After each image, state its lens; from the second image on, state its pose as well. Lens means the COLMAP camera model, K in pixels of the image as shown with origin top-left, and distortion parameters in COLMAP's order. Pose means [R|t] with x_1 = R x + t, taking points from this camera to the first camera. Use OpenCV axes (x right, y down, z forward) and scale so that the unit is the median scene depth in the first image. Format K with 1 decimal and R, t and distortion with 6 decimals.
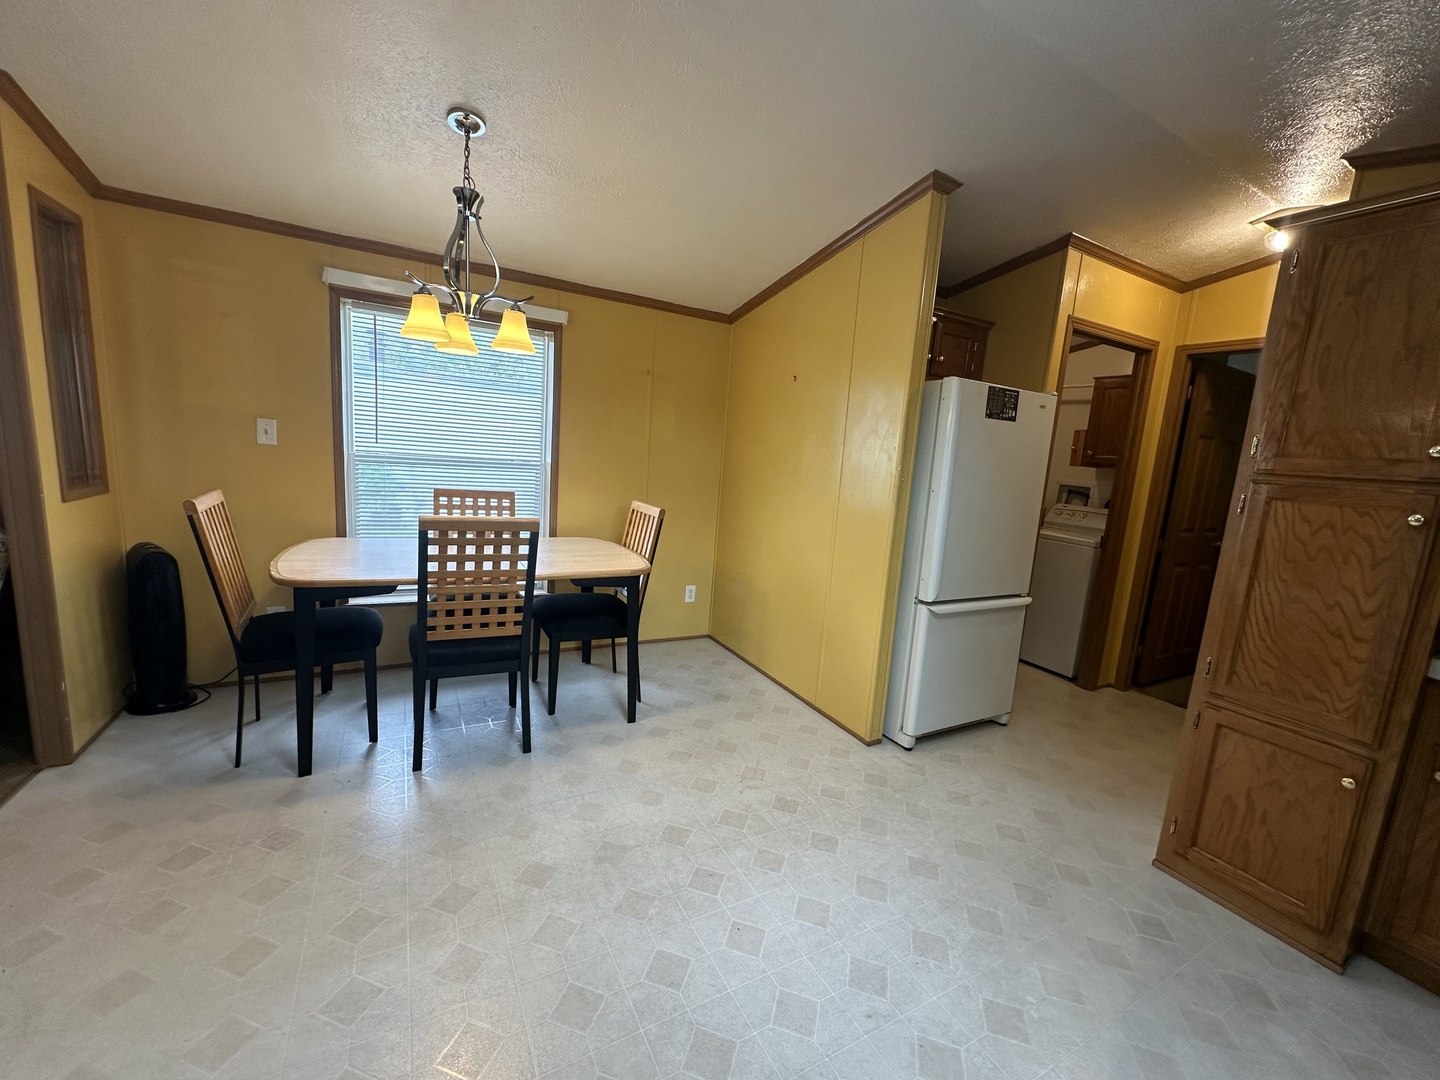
lens RADIAL K [[577.1, 0, 720.1], [0, 577.1, 541.7], [0, 0, 1]] dist [-0.003394, 0.000886]
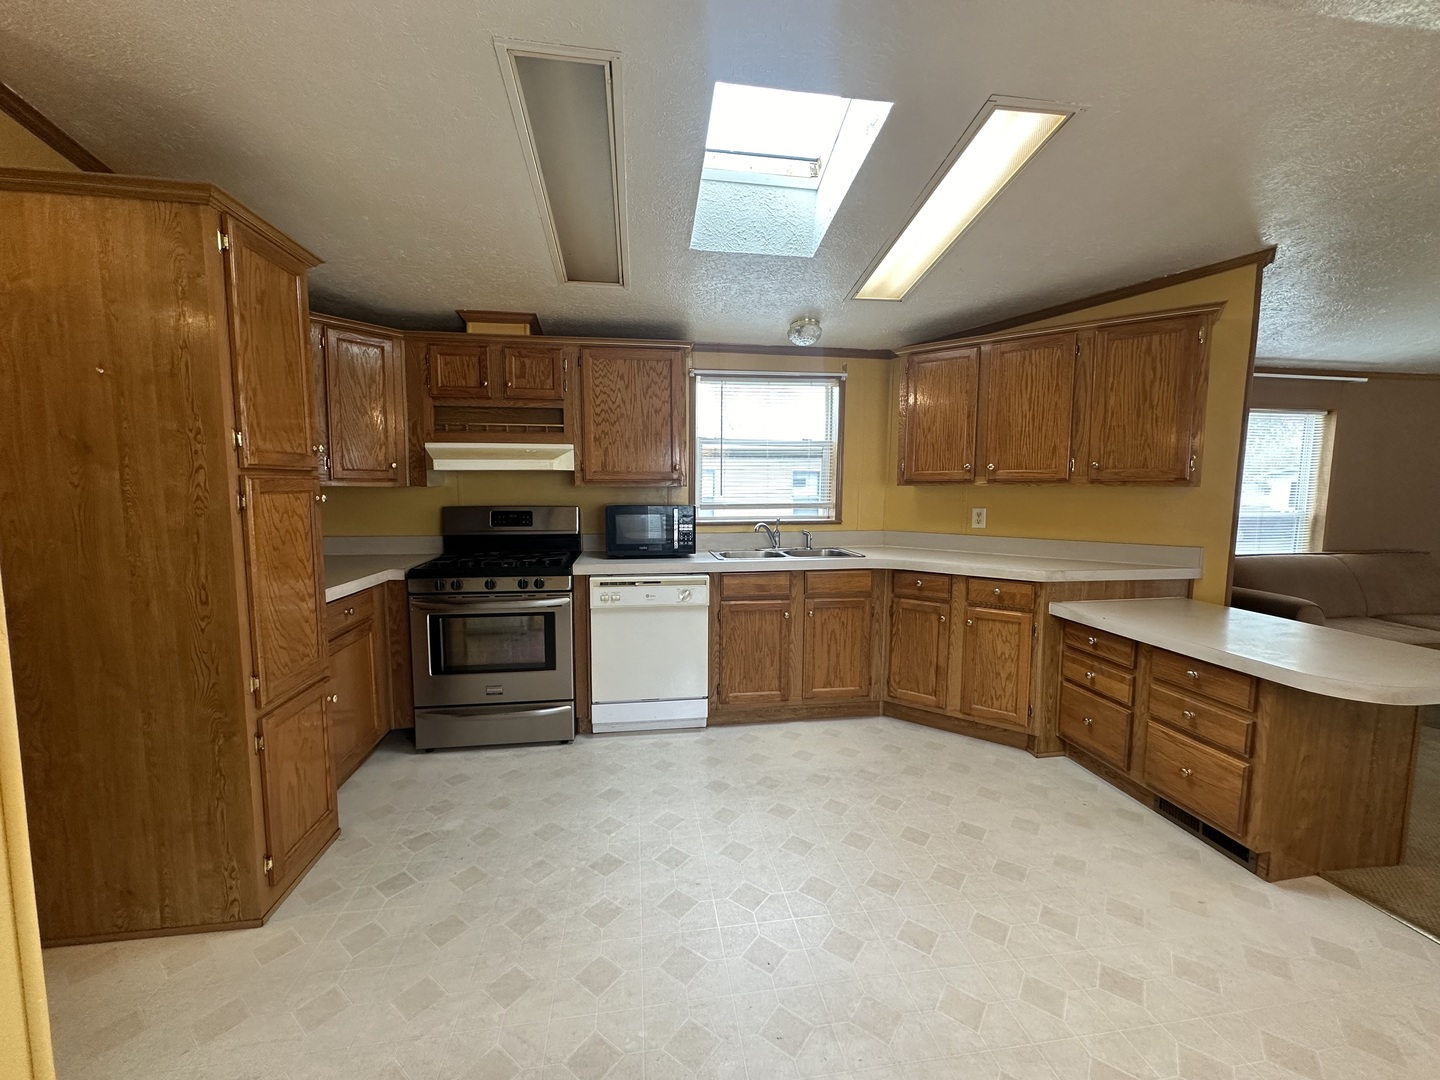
lens RADIAL K [[577.1, 0, 722.4], [0, 577.1, 534.0], [0, 0, 1]] dist [-0.003394, 0.000886]
pose [[-0.935399, -0.114028, 0.334704, -0.136209], [-0.021796, 0.963370, 0.267289, -0.300474], [-0.352922, 0.242727, -0.903620, 1.689923]]
